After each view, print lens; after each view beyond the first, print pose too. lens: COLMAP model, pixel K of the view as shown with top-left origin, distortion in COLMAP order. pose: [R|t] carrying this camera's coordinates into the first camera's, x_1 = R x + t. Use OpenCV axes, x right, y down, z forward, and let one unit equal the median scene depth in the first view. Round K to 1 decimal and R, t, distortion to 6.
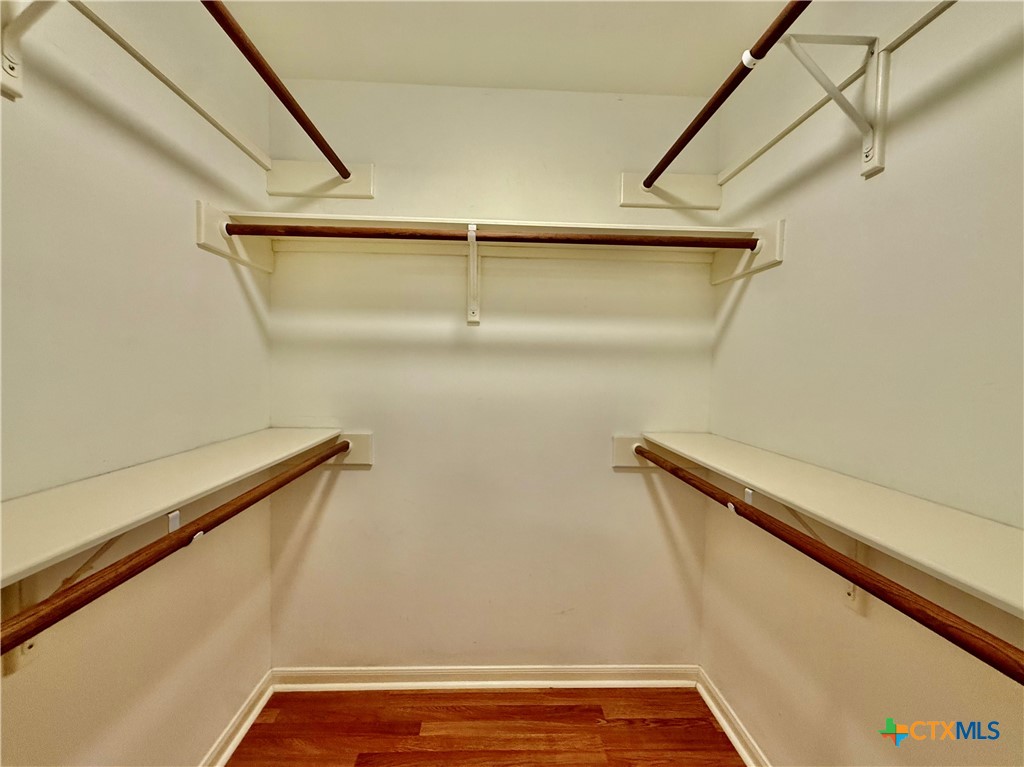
lens RADIAL K [[421.0, 0, 512.2], [0, 421.0, 383.0], [0, 0, 1]] dist [-0.001434, -0.000020]
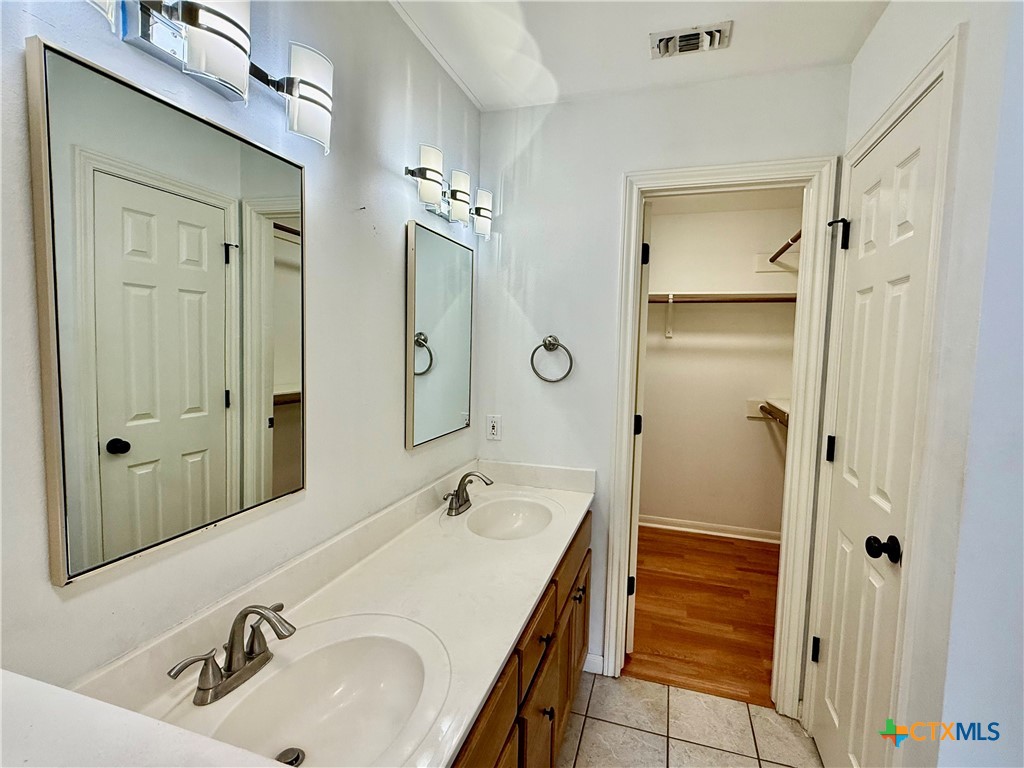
lens RADIAL K [[507.7, 0, 512.0], [0, 507.7, 384.0], [0, 0, 1]] dist [0.002107, 0.000126]
pose [[0.936969, 0.030090, -0.348115, 0.050776], [-0.019985, 0.999269, 0.032583, 0.007264], [0.348841, -0.023572, 0.936886, -1.437011]]
